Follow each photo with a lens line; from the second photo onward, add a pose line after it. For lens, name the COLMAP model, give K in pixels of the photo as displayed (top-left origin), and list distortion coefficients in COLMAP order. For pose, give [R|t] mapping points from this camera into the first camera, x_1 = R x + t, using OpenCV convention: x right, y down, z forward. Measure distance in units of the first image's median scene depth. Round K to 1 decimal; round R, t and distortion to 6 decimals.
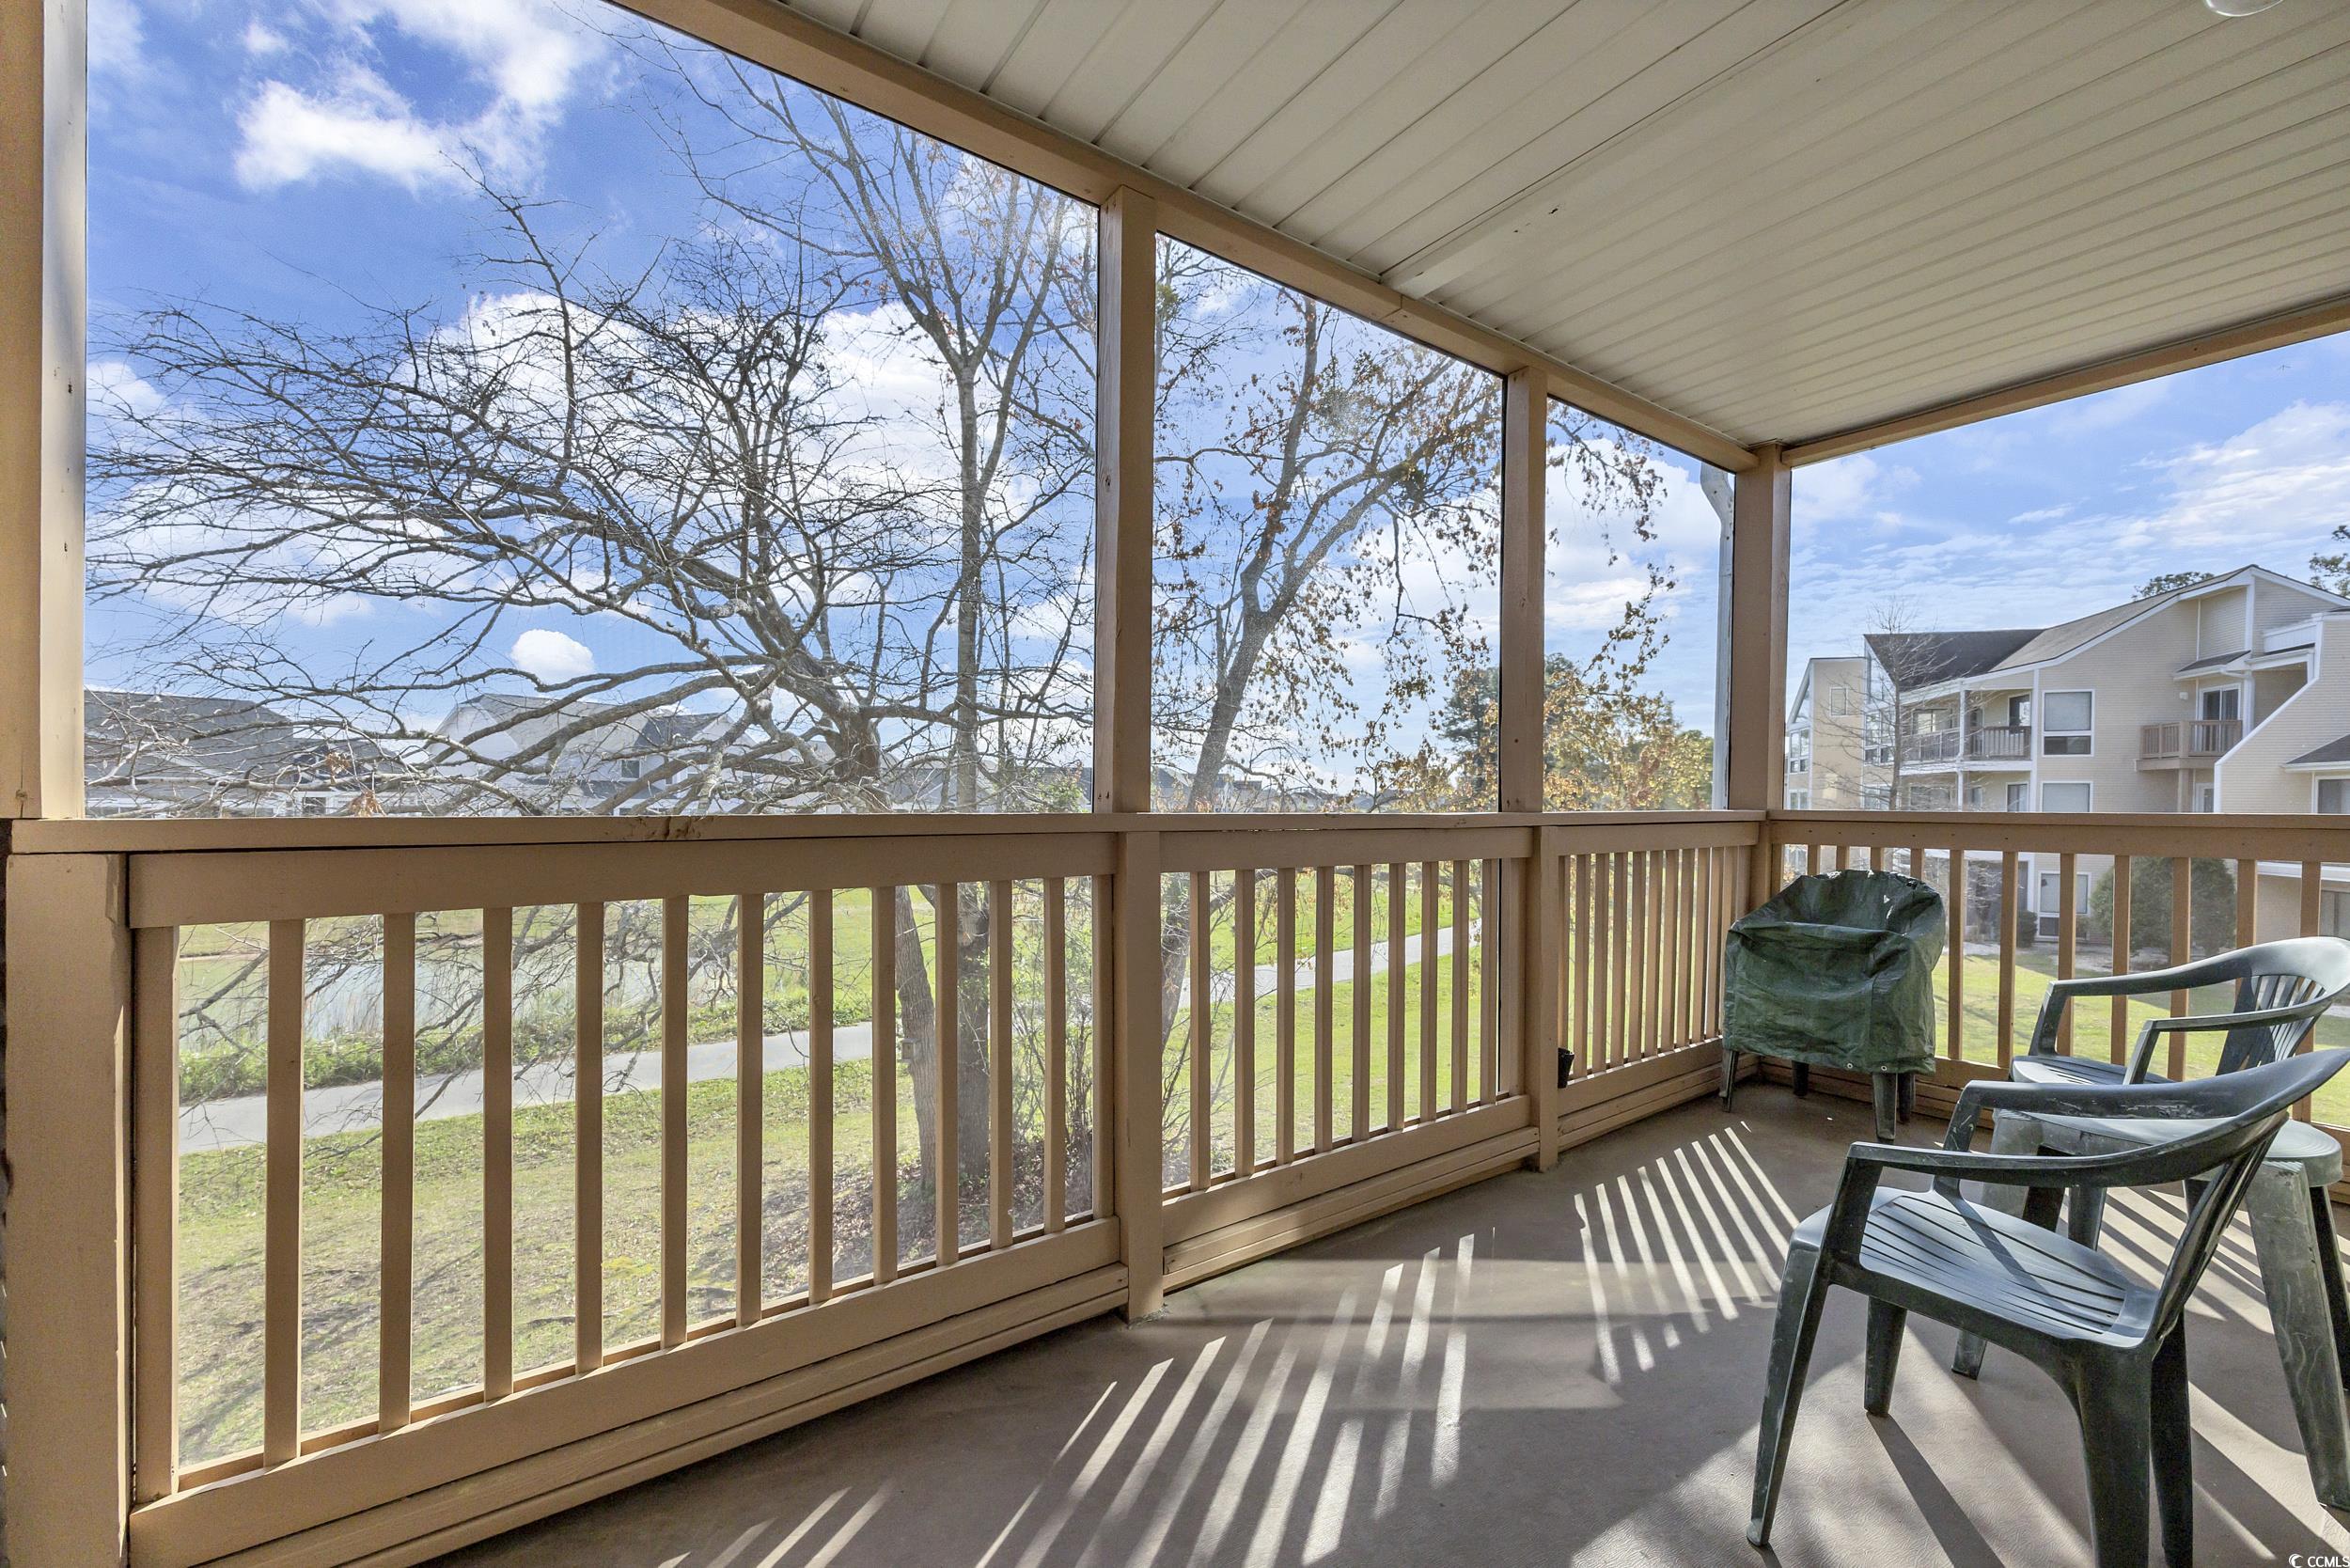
lens RADIAL K [[951.6, 0, 1176.5], [0, 951.6, 812.9], [0, 0, 1]] dist [0.000232, 0.000153]
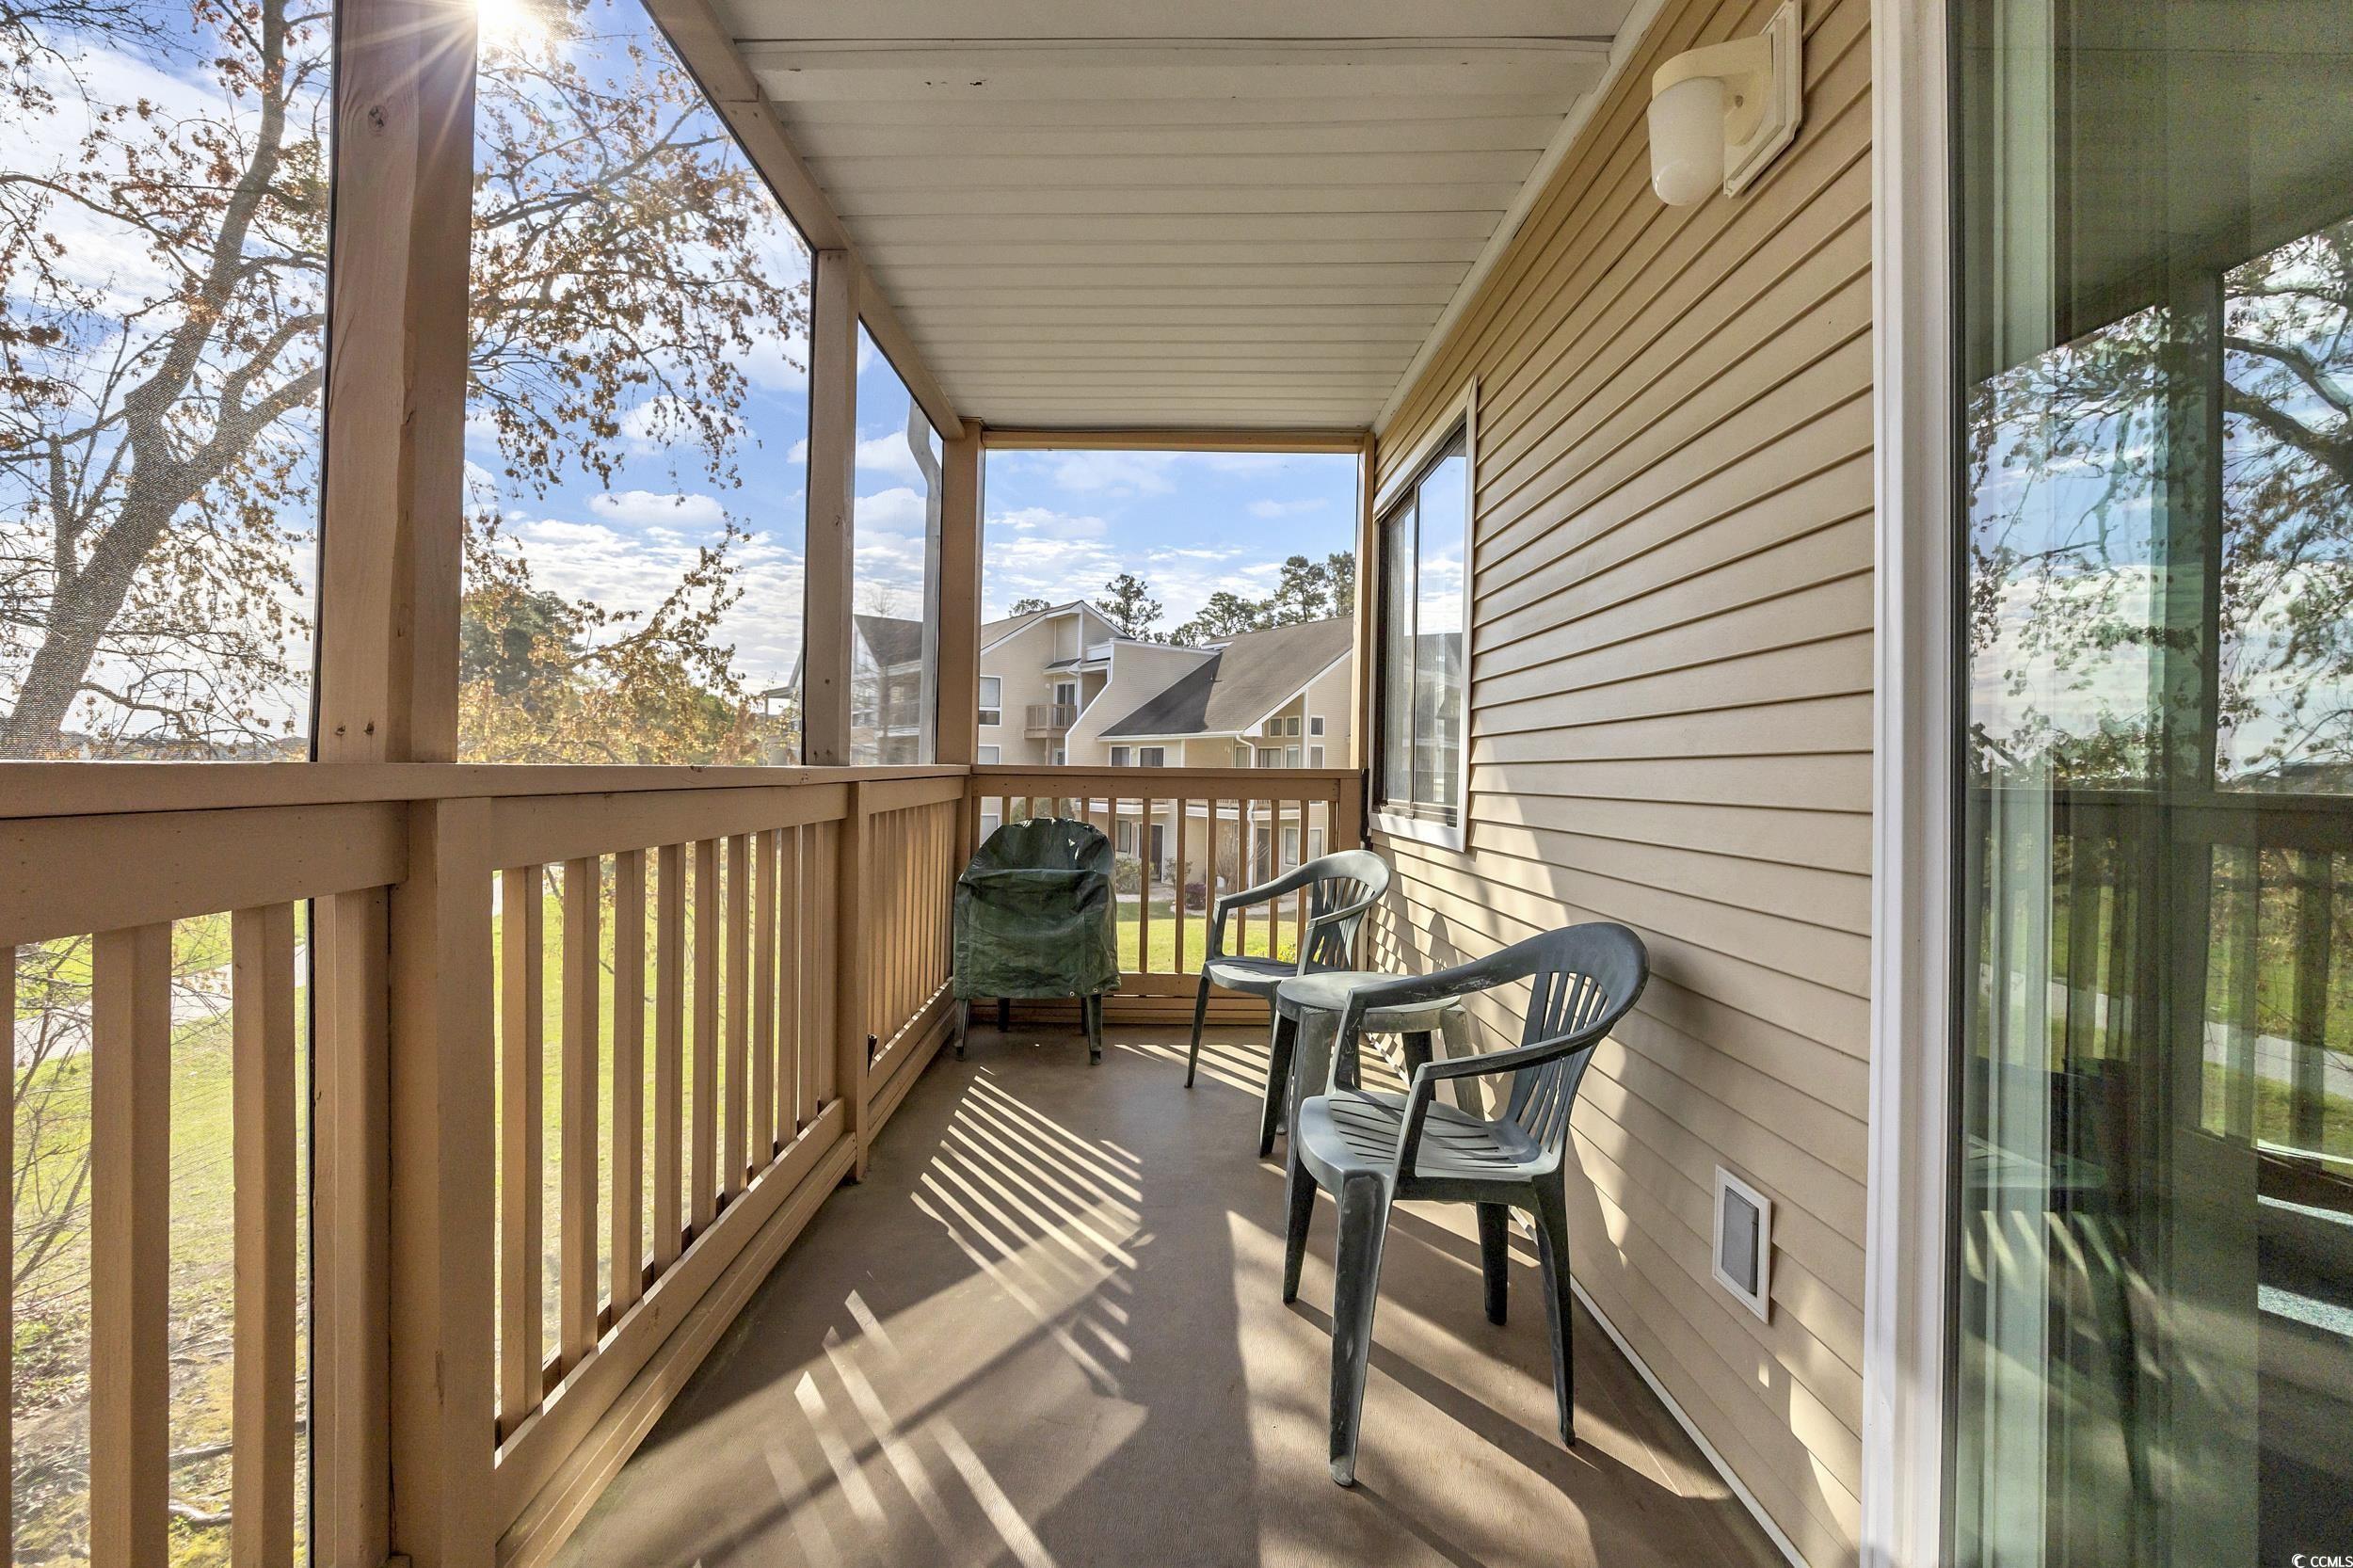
lens RADIAL K [[974.7, 0, 1126.7], [0, 974.7, 756.8], [0, 0, 1]] dist [-0.001484, 0.000417]
pose [[0.608303, 0.010599, 0.793634, -0.137599], [-0.001681, 0.999926, -0.012065, 0.001005], [-0.793703, 0.006005, 0.608276, 0.210444]]
